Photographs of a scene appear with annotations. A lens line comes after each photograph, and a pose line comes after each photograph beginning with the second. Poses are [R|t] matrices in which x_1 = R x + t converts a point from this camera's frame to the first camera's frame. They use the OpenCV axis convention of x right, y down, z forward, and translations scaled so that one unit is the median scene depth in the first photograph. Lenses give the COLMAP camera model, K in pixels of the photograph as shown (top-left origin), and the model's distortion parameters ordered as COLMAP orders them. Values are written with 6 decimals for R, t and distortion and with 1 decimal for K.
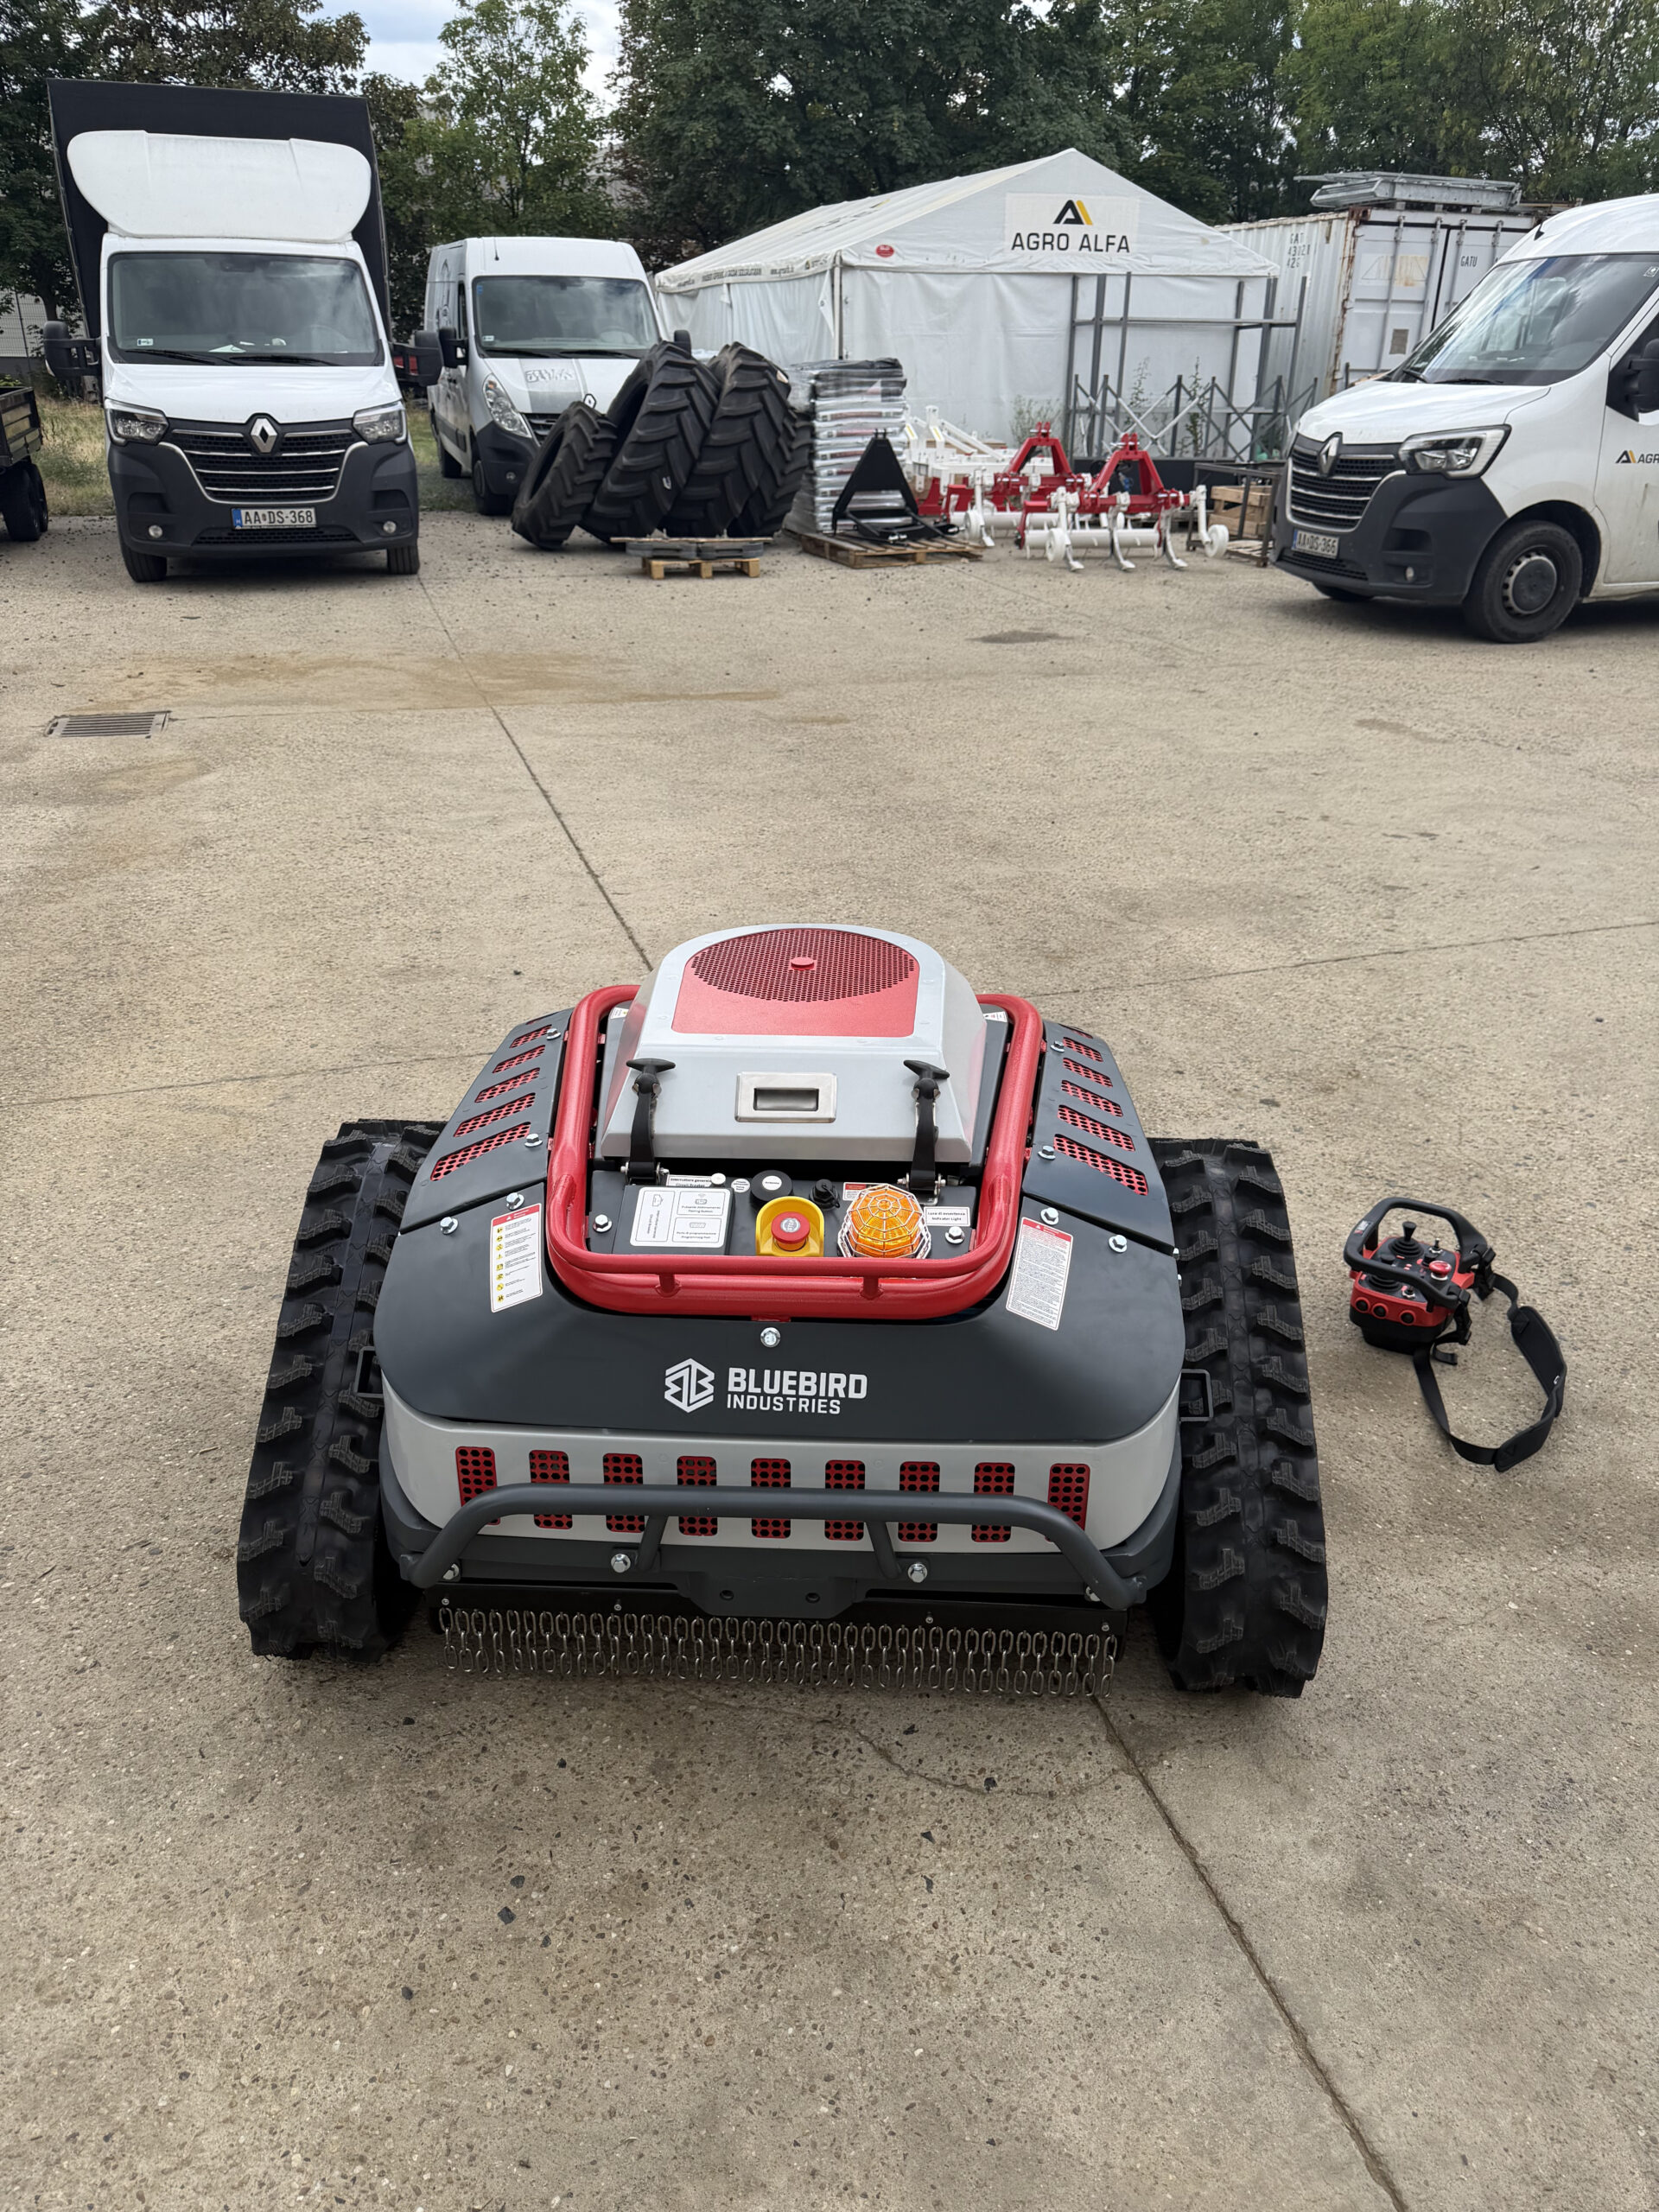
lens RADIAL K [[1553.6, 0, 820.2], [0, 1553.6, 1094.2], [0, 0, 1]] dist [0.066505, -0.088445]
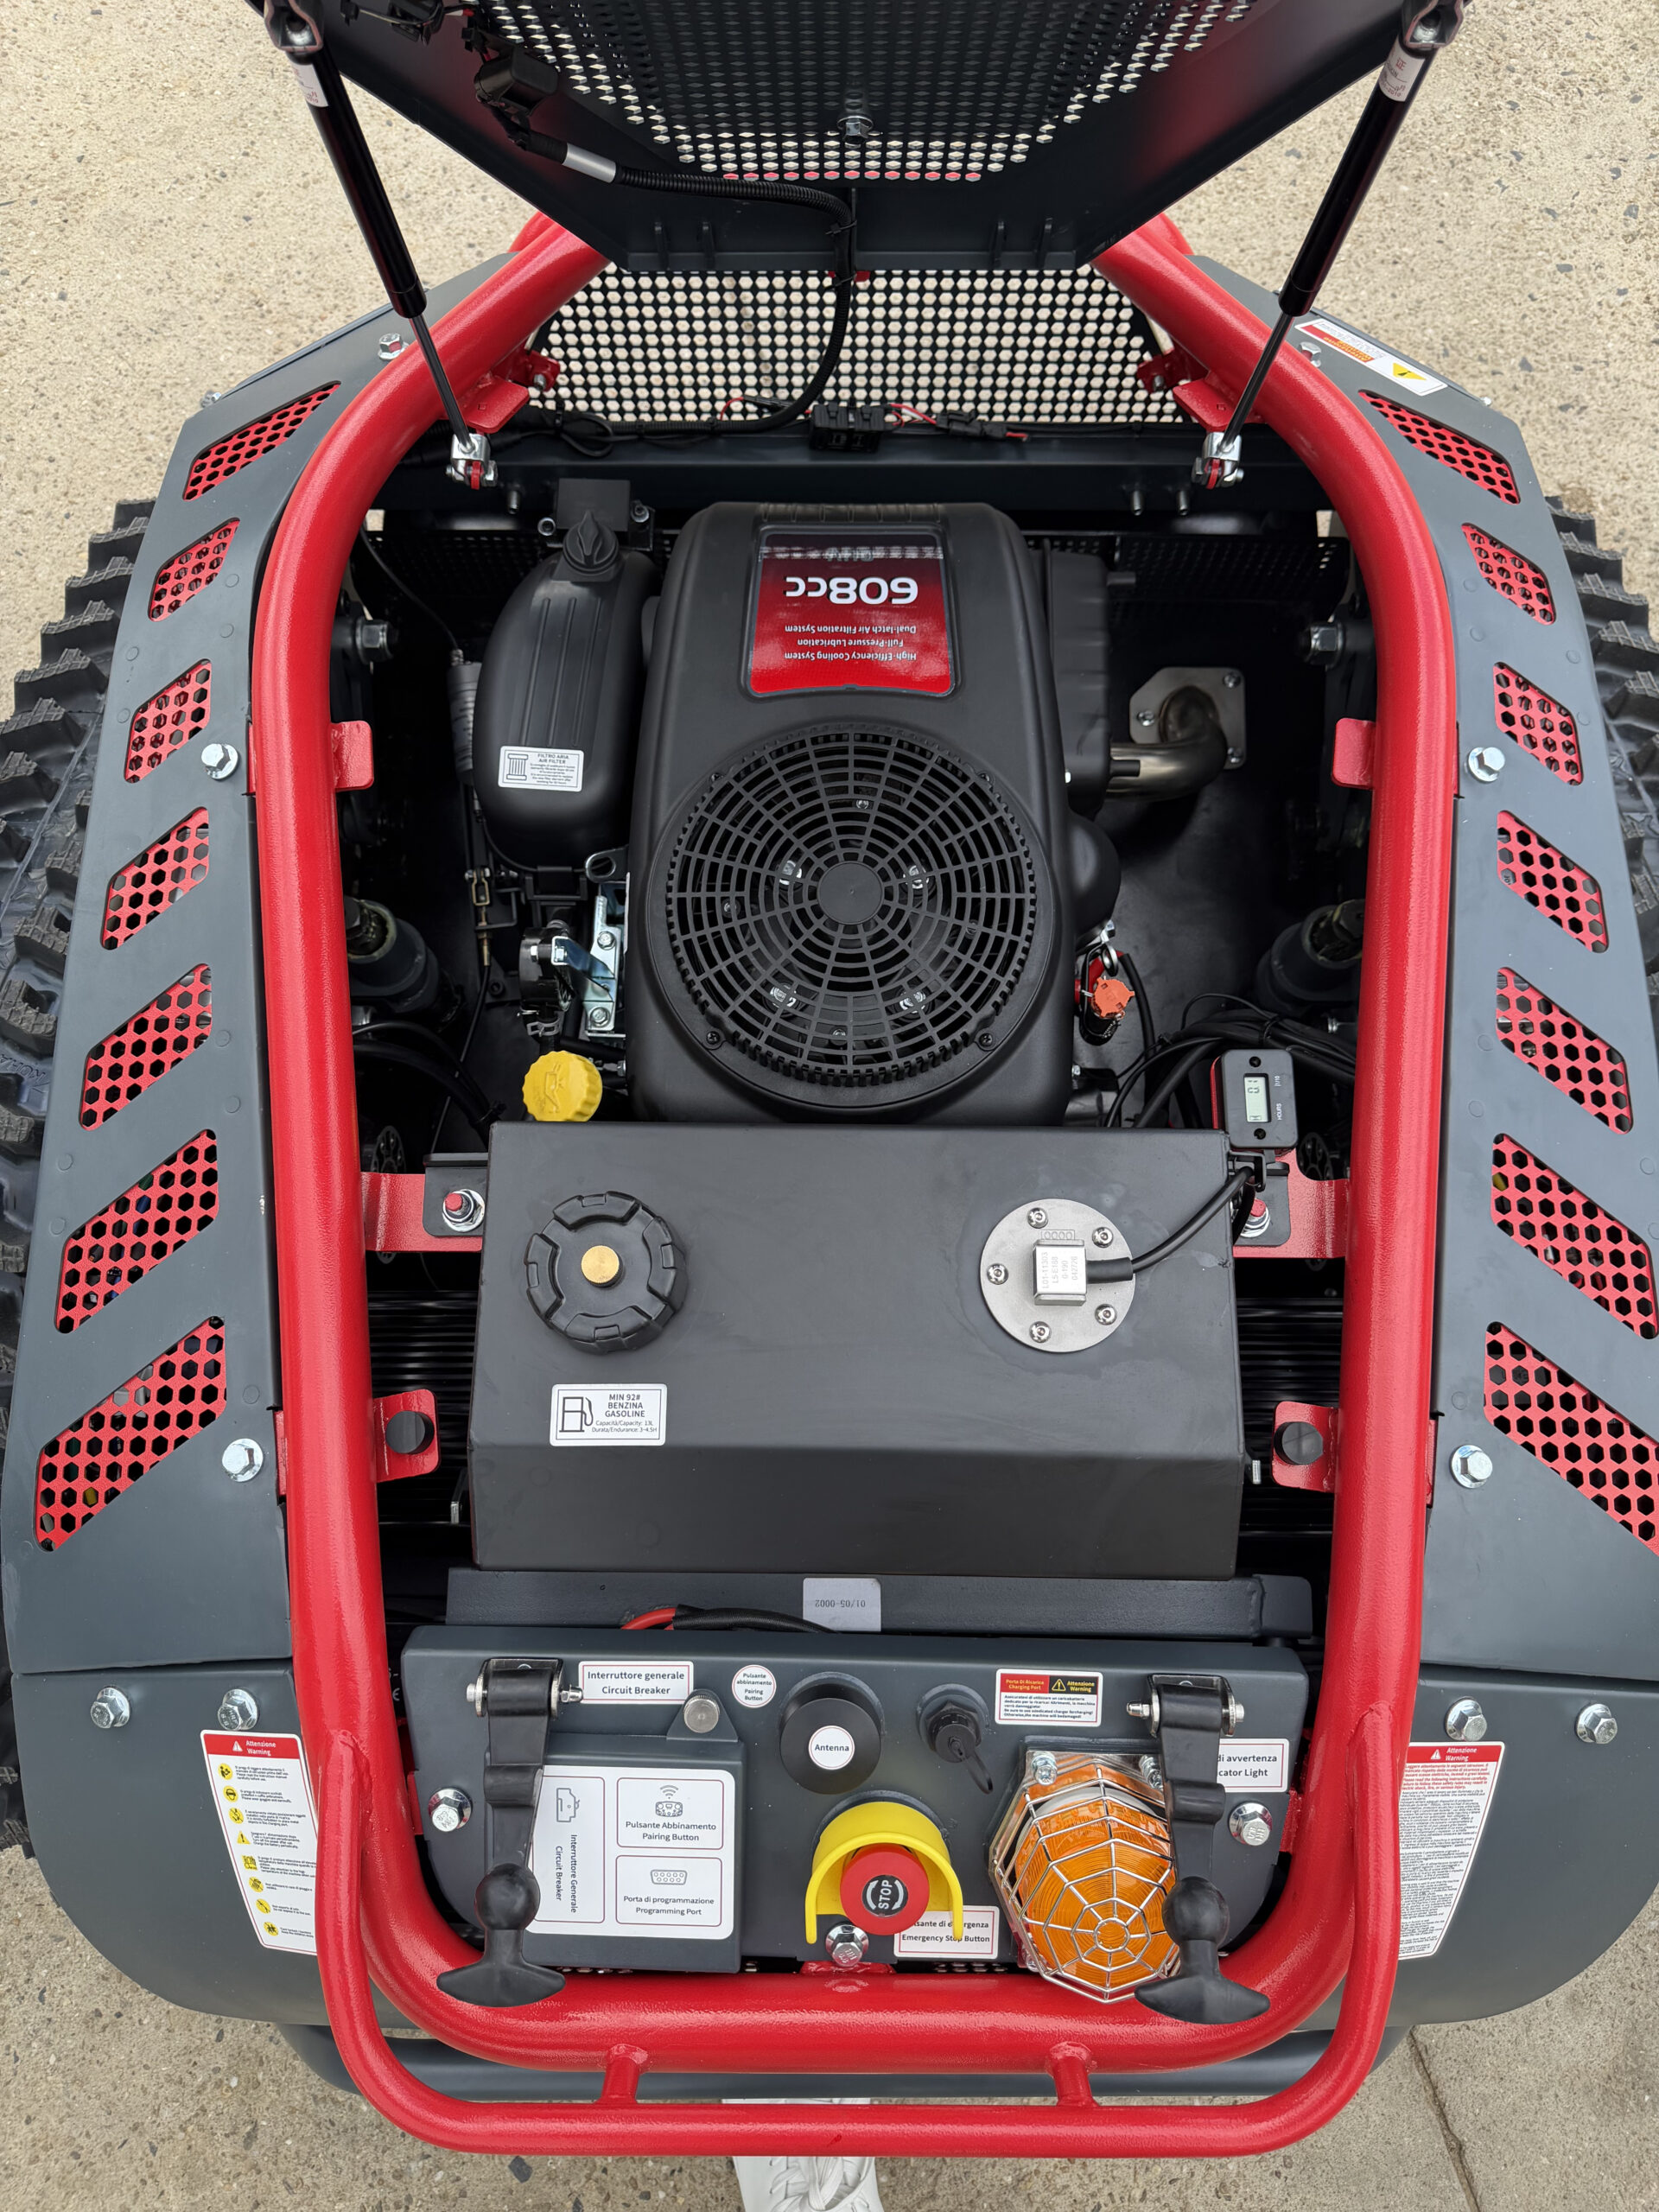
lens RADIAL K [[1560.9, 0, 820.6], [0, 1560.9, 1106.0], [0, 0, 1]] dist [0.007219, -0.008833]
pose [[0.999284, -0.037705, -0.003079, -0.026262], [0.025336, 0.606586, 0.794614, -0.370048], [-0.028094, -0.794123, 0.607108, 0.858577]]
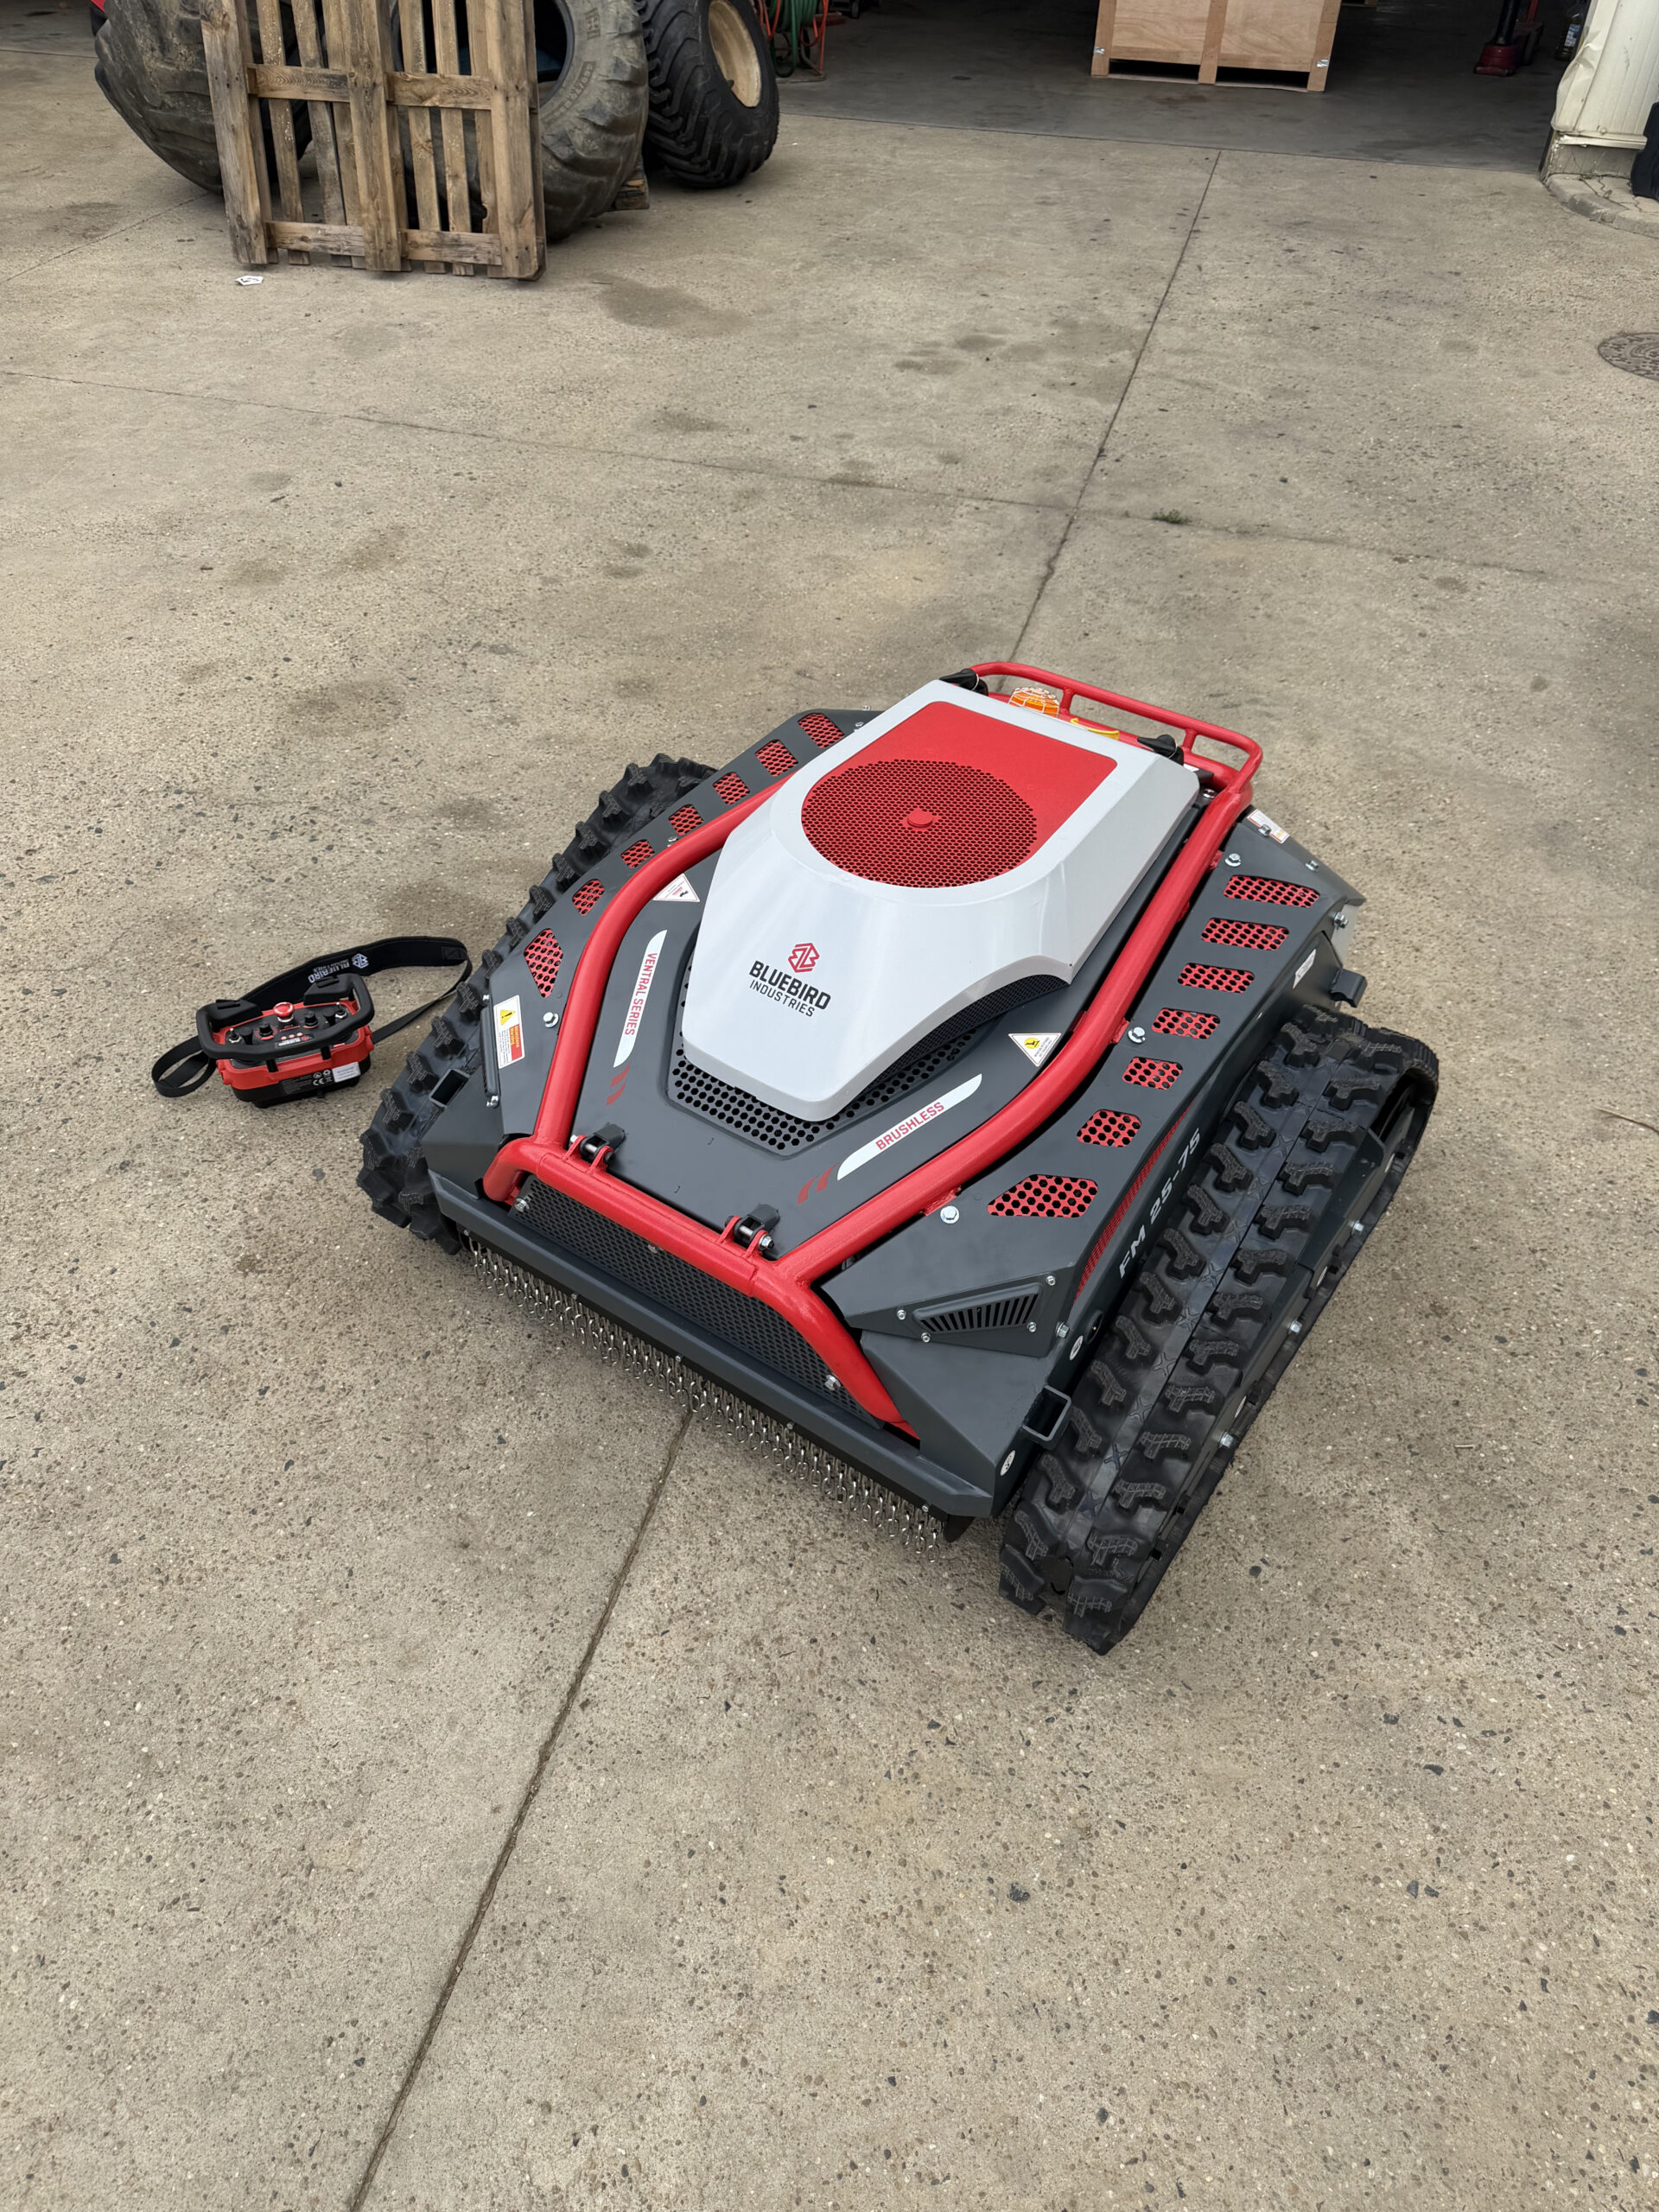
lens RADIAL K [[1565.2, 0, 817.9], [0, 1565.2, 1097.6], [0, 0, 1]] dist [0.005652, -0.008597]
pose [[-0.842174, -0.373364, 0.389028, -0.462682], [0.200748, 0.452508, 0.868871, -0.988502], [-0.500443, 0.809837, -0.306139, 1.720451]]
